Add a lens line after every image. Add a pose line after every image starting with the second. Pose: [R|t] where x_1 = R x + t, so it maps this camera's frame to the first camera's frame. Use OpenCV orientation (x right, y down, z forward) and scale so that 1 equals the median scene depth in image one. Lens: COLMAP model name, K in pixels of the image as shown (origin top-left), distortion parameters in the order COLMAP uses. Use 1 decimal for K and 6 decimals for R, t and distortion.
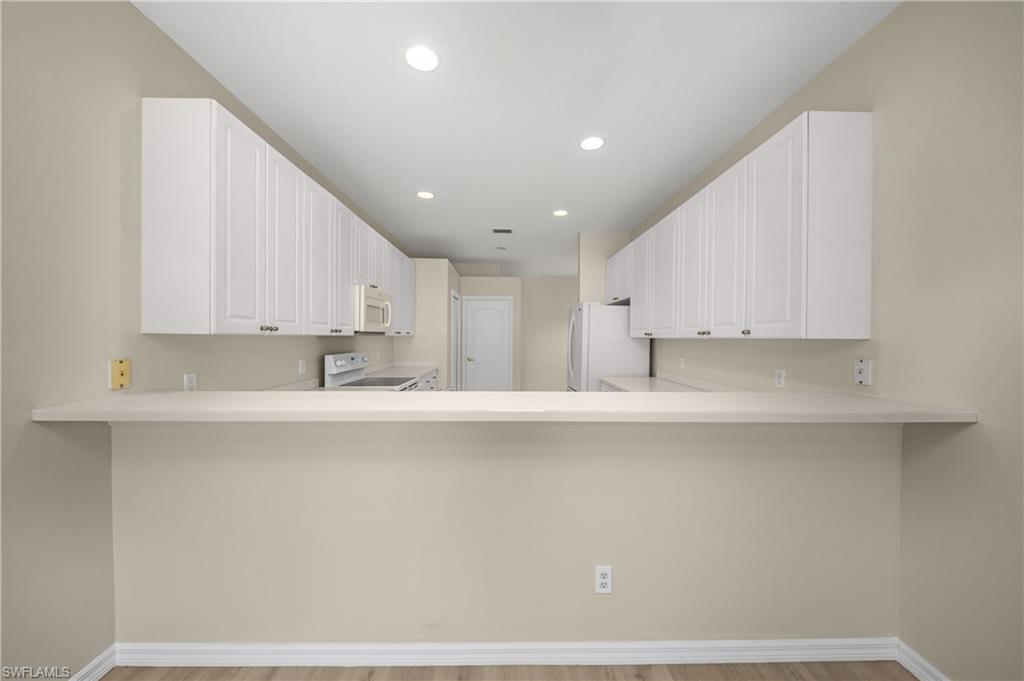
lens RADIAL K [[357.8, 0, 514.5], [0, 357.8, 338.0], [0, 0, 1]] dist [0.000546, -0.001833]
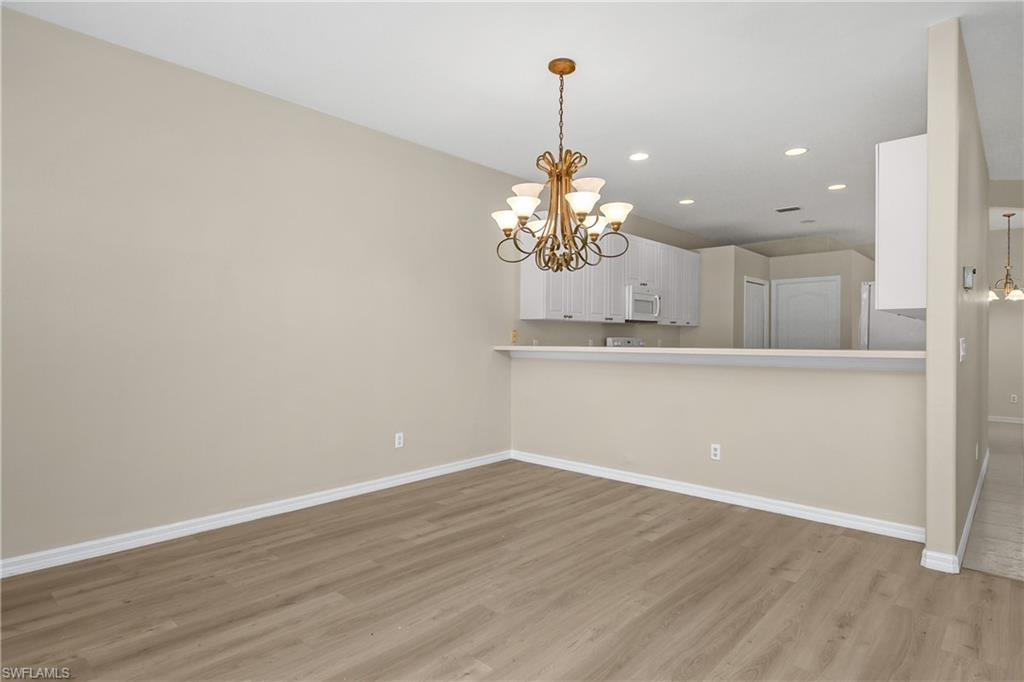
lens RADIAL K [[546.2, 0, 502.3], [0, 546.2, 341.1], [0, 0, 1]] dist [0.015087, -0.010929]
pose [[0.713162, 0.000437, -0.700999, 0.651233], [-0.004135, 0.999985, -0.003583, 0.069459], [0.700987, 0.005454, 0.713153, -0.774264]]
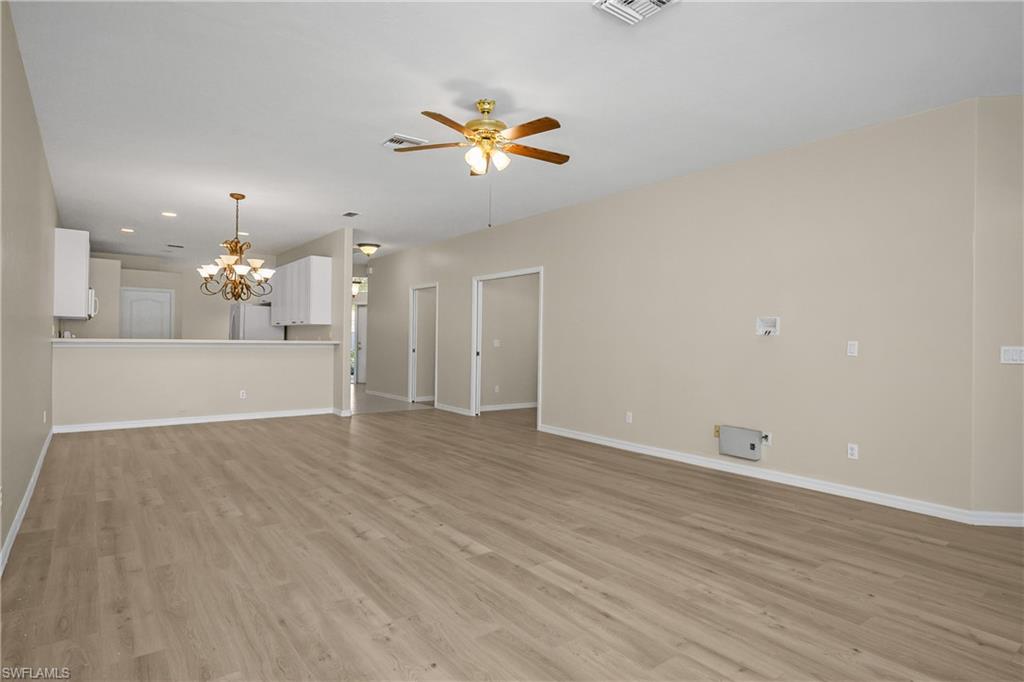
lens RADIAL K [[546.2, 0, 511.2], [0, 546.2, 342.3], [0, 0, 1]] dist [0.015087, -0.010929]
pose [[0.808822, 0.004975, 0.588033, -0.345719], [-0.008697, 0.999956, 0.003503, 0.072252], [-0.587989, -0.007947, 0.808830, -2.187656]]
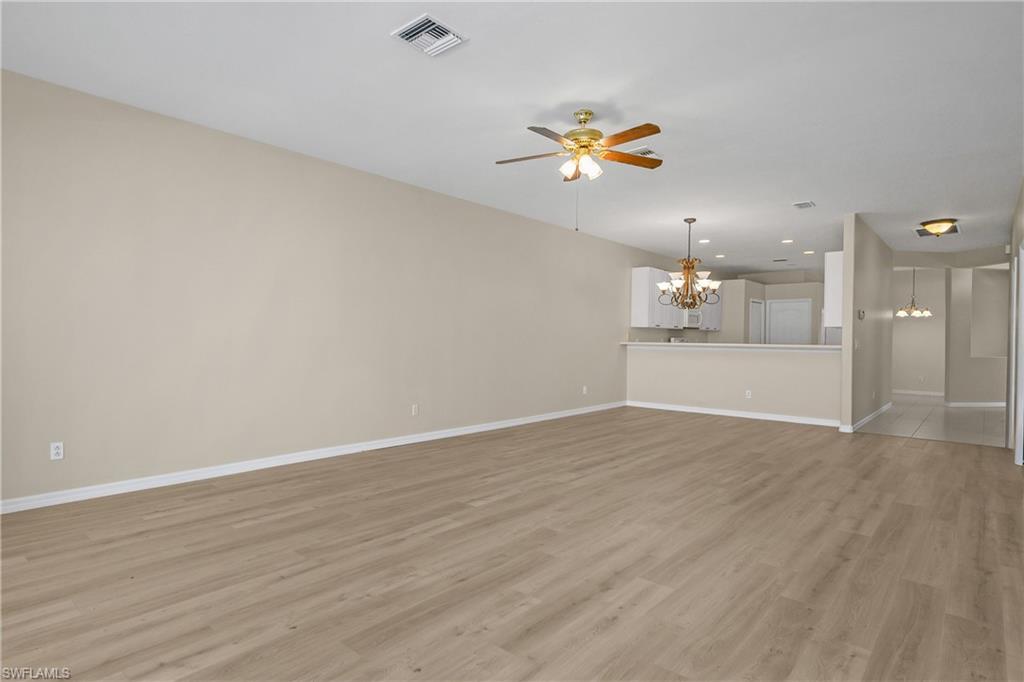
lens RADIAL K [[546.2, 0, 507.1], [0, 546.2, 341.1], [0, 0, 1]] dist [0.015087, -0.010929]
pose [[0.738775, 0.009432, -0.673887, 1.026735], [-0.012669, 0.999920, 0.000107, 0.081254], [0.673834, 0.008458, 0.738835, -2.229380]]
